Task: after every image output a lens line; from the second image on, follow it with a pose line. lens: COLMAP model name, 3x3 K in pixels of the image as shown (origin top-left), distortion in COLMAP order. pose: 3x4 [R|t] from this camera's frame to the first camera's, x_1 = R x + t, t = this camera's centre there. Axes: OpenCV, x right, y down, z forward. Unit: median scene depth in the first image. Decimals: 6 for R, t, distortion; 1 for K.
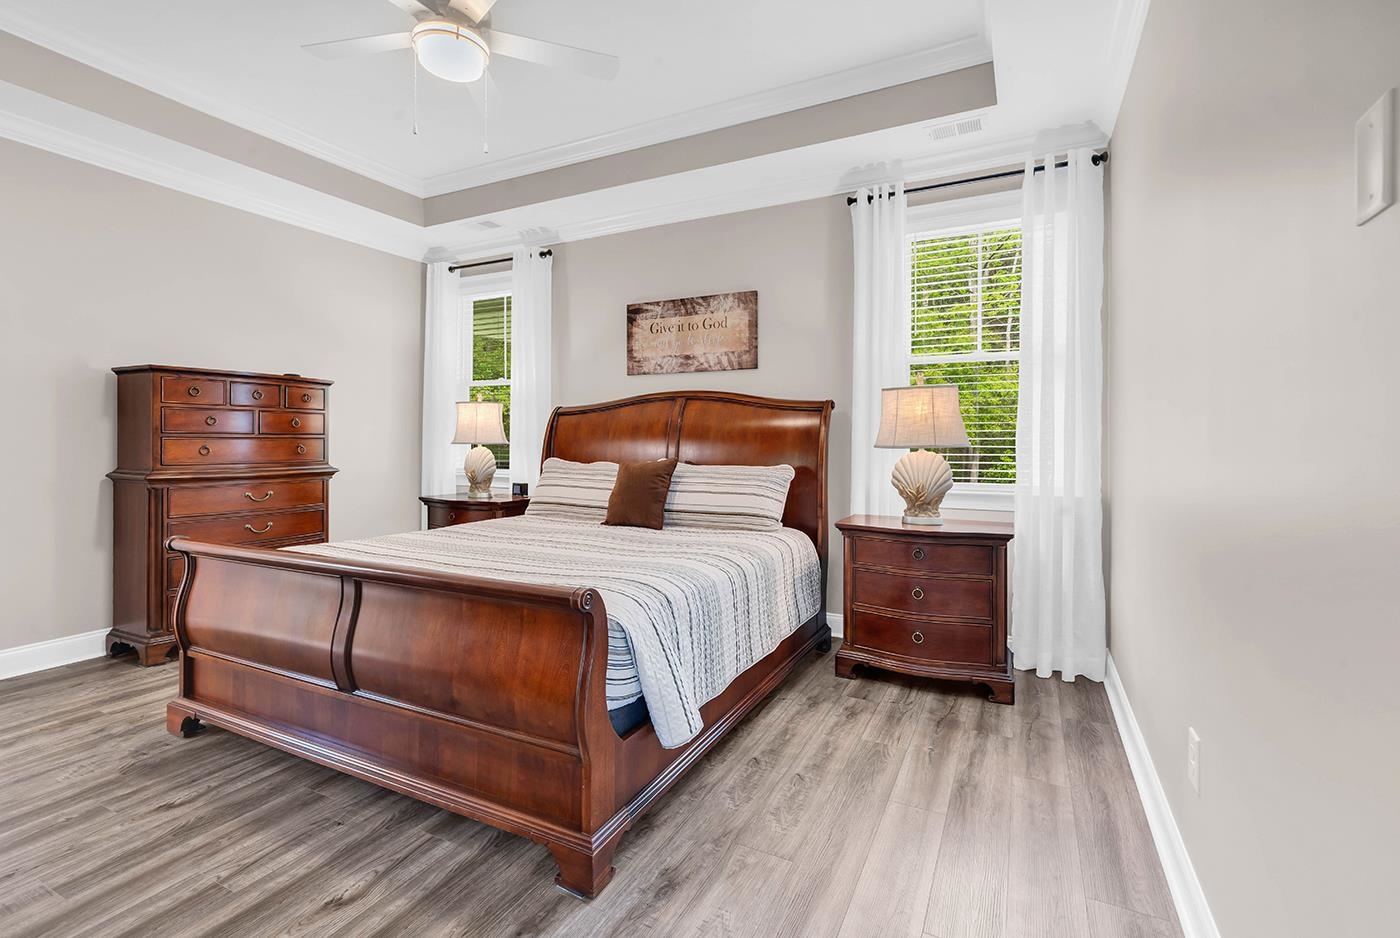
lens RADIAL K [[693.8, 0, 700.2], [0, 693.8, 452.4], [0, 0, 1]] dist [0.010898, -0.000670]
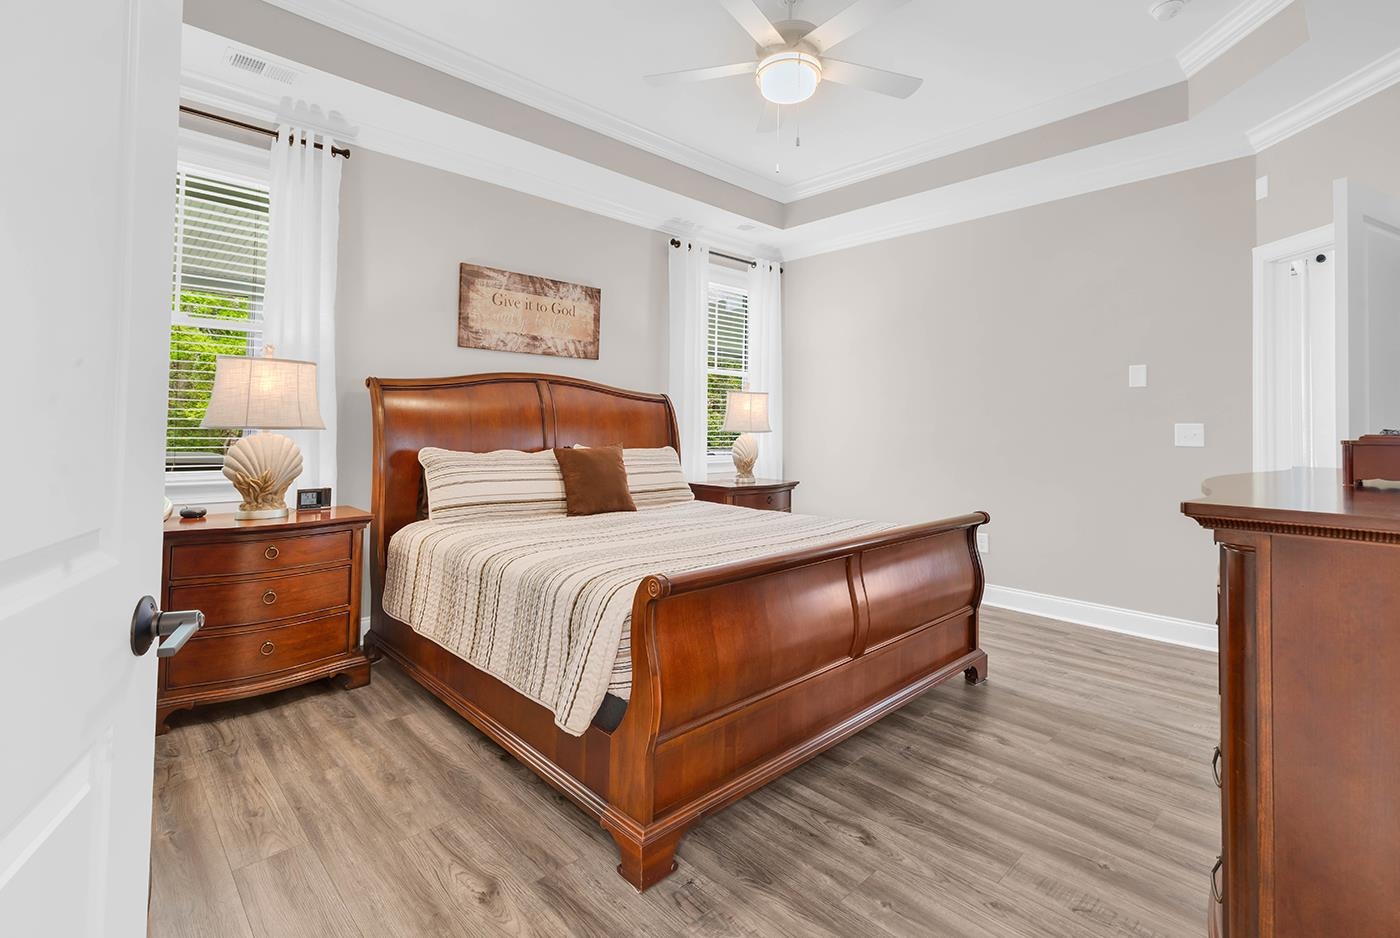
lens RADIAL K [[741.8, 0, 700.8], [0, 741.8, 424.2], [0, 0, 1]] dist [0.013967, -0.000328]
pose [[0.233318, 0.003426, 0.972394, -0.978944], [0.005887, 0.999970, -0.004936, -0.012431], [-0.972383, 0.006876, 0.233291, 0.550965]]
